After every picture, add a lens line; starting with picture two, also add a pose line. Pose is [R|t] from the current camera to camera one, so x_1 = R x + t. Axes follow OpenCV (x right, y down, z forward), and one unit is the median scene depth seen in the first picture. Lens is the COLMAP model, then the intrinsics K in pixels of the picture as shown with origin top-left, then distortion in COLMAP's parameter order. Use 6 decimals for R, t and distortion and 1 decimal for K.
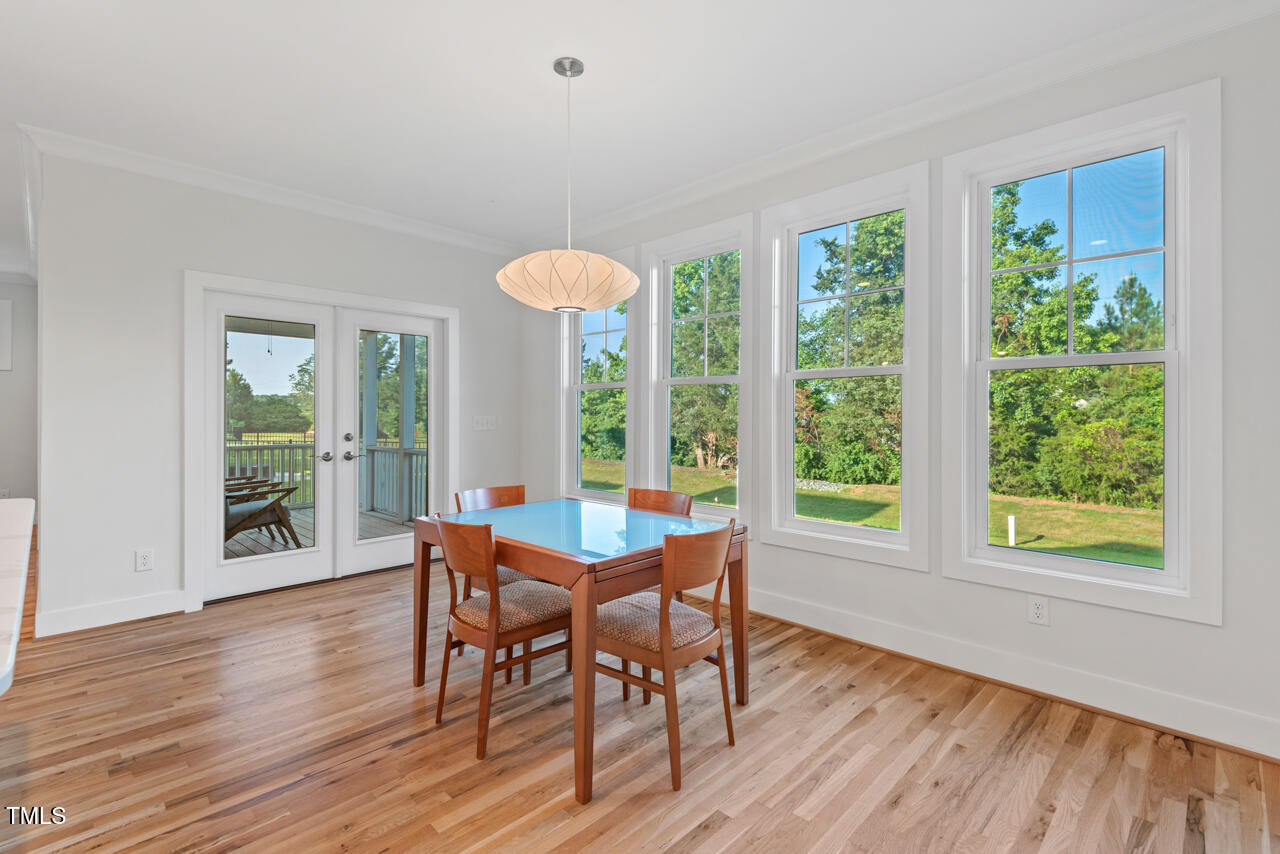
lens RADIAL K [[588.8, 0, 644.2], [0, 588.8, 410.9], [0, 0, 1]] dist [0.027073, -0.014560]
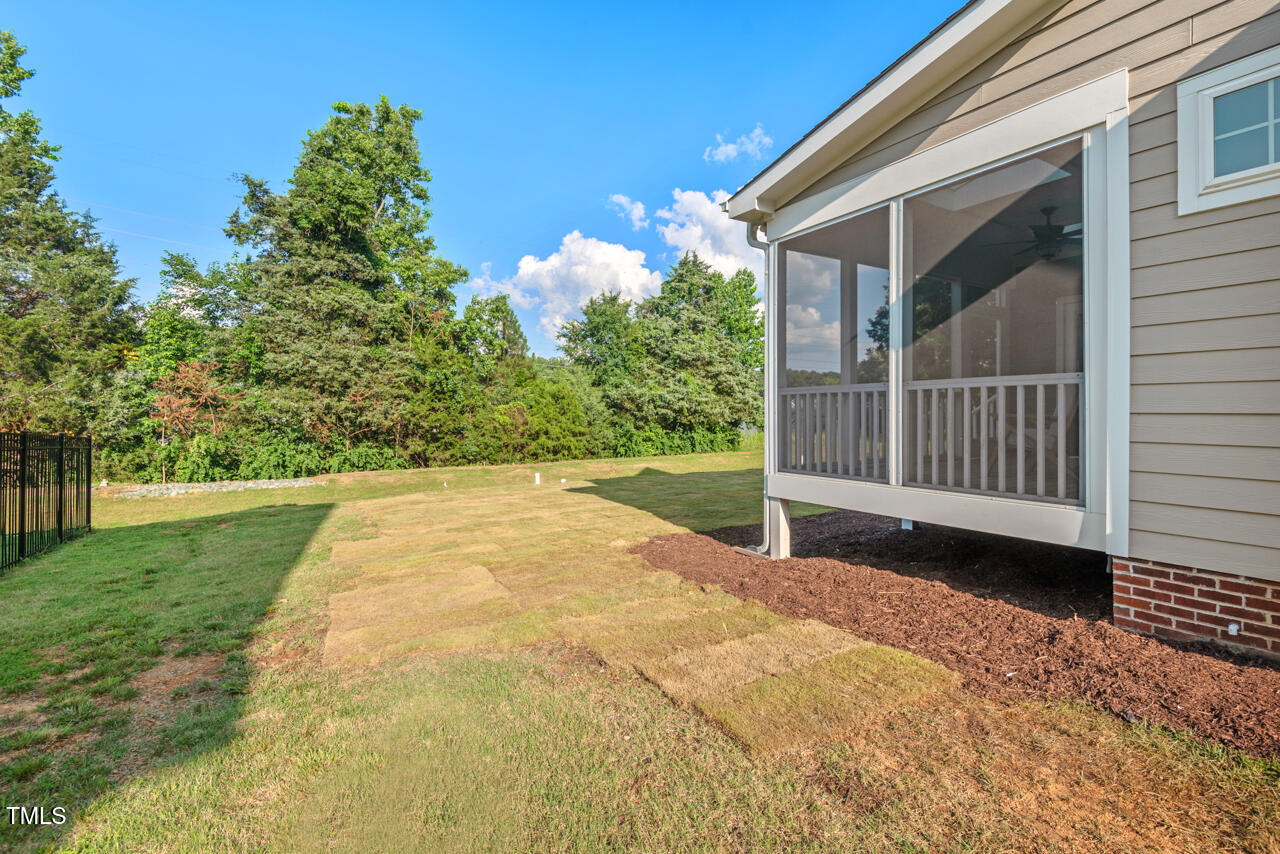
lens RADIAL K [[588.8, 0, 644.2], [0, 588.8, 410.9], [0, 0, 1]] dist [0.027073, -0.014560]
pose [[0.220565, -0.002738, 0.975368, -0.353566], [-0.003134, 0.999989, 0.003515, 0.020596], [-0.975367, -0.003832, 0.220554, 0.295202]]
